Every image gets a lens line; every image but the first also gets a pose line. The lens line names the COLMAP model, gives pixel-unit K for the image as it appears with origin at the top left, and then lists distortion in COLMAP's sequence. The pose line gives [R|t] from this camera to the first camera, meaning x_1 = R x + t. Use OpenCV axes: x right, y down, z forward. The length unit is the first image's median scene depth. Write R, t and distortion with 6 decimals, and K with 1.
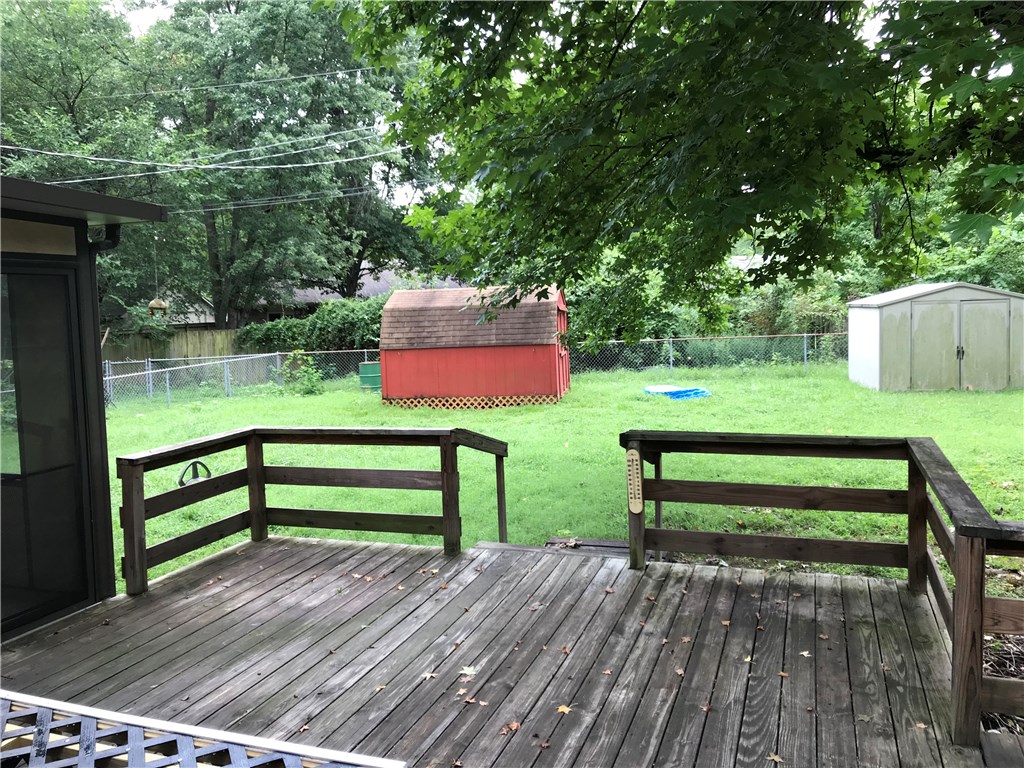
lens RADIAL K [[828.9, 0, 511.2], [0, 828.9, 368.8], [0, 0, 1]] dist [0.062924, -0.090080]
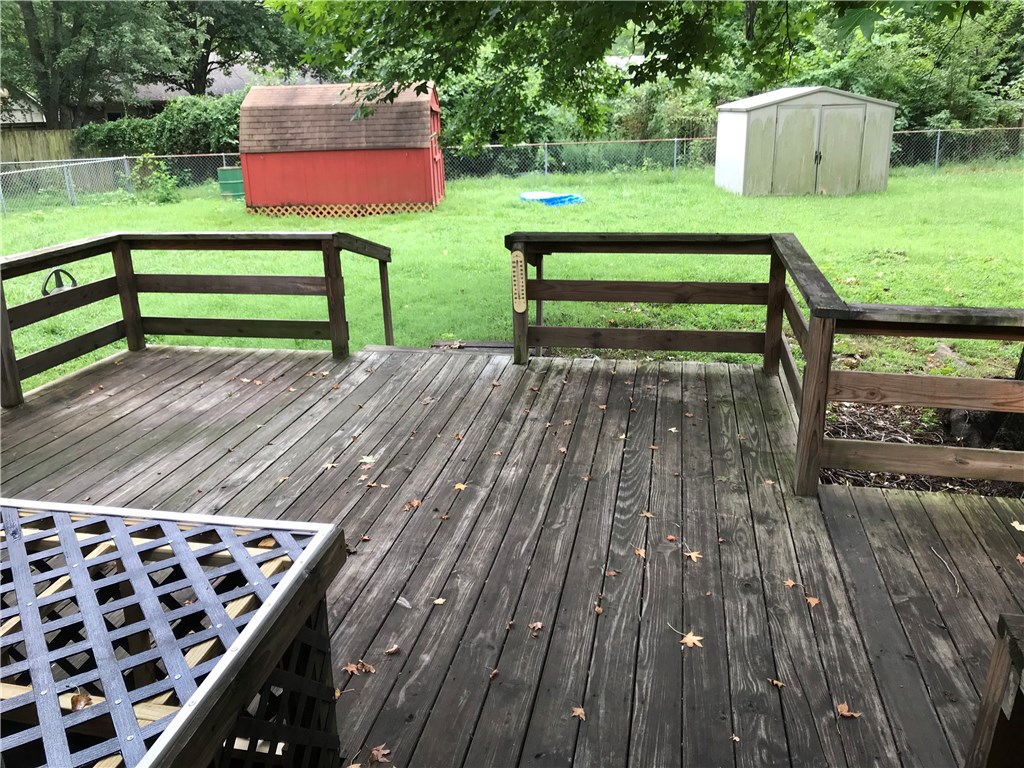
lens RADIAL K [[833.4, 0, 507.6], [0, 833.4, 368.4], [0, 0, 1]] dist [0.025867, -0.015999]
pose [[0.988945, -0.035442, 0.143987, -0.014084], [0.002328, 0.974607, 0.223909, 0.007676], [-0.148267, -0.221098, 0.963915, -0.010859]]
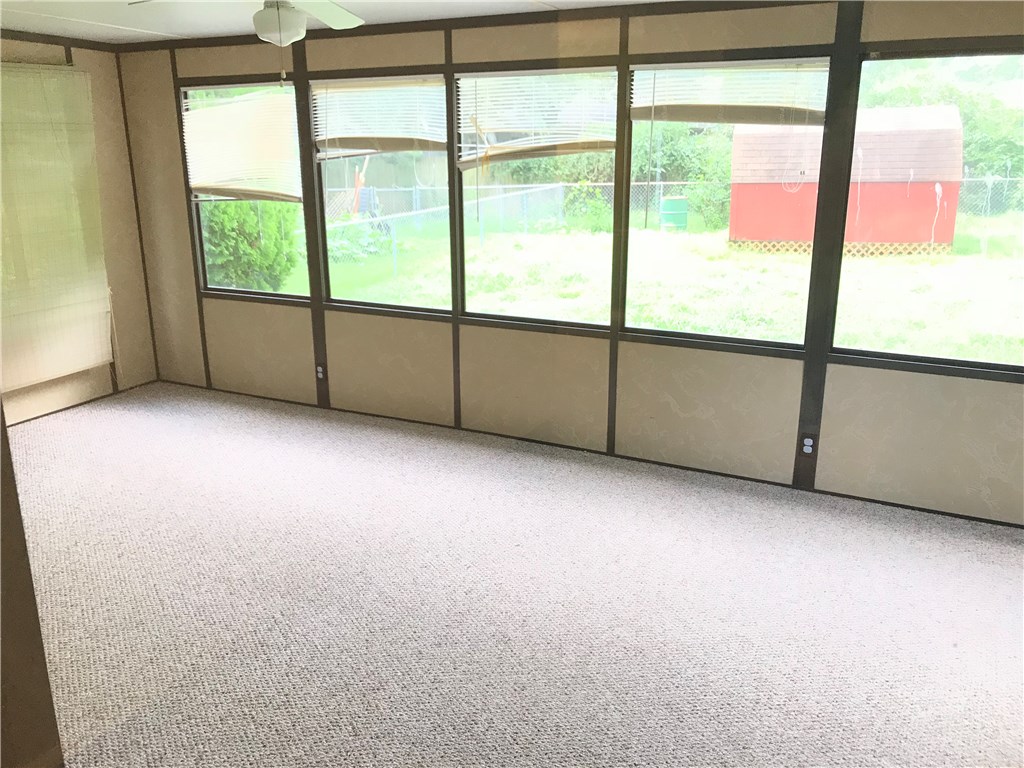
lens RADIAL K [[833.4, 0, 507.6], [0, 833.4, 368.4], [0, 0, 1]] dist [0.025867, -0.015999]
pose [[0.992778, 0.050728, -0.108714, -0.787718], [-0.028581, 0.980119, 0.196339, 0.004326], [0.116512, -0.191814, 0.974491, 0.241826]]
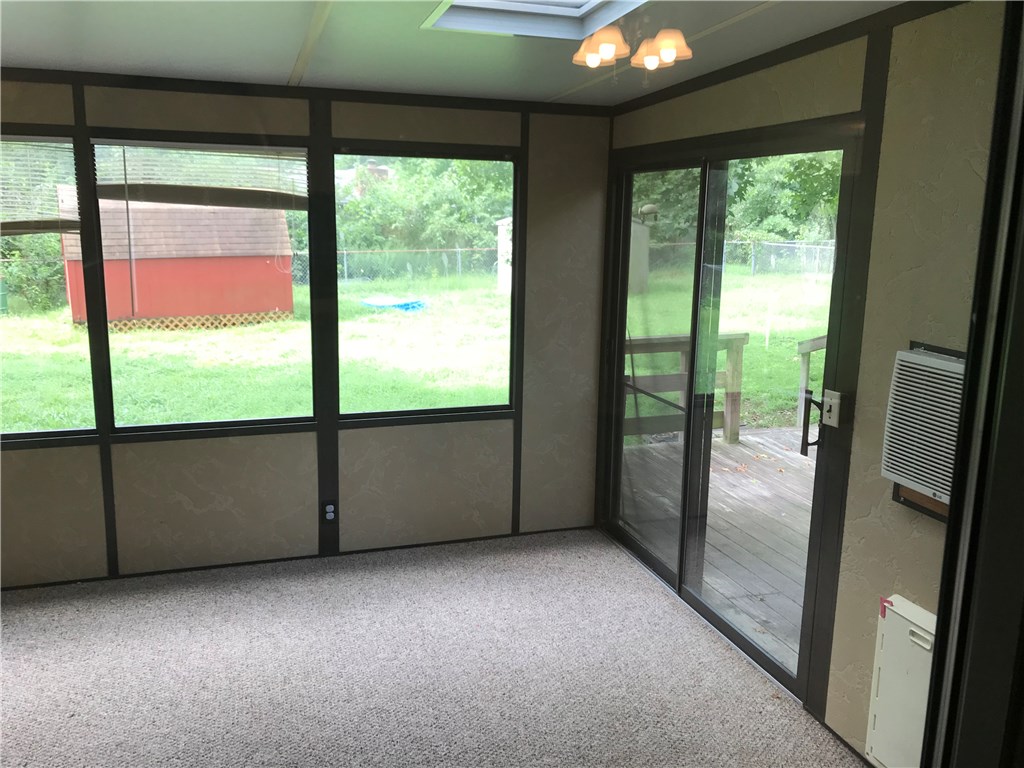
lens RADIAL K [[838.7, 0, 513.4], [0, 838.7, 371.2], [0, 0, 1]] dist [0.041442, 0.003460]
pose [[0.797051, -0.076701, 0.599021, -0.851711], [0.014420, 0.994036, 0.108094, 0.001874], [-0.603739, -0.077518, 0.793404, 0.258193]]
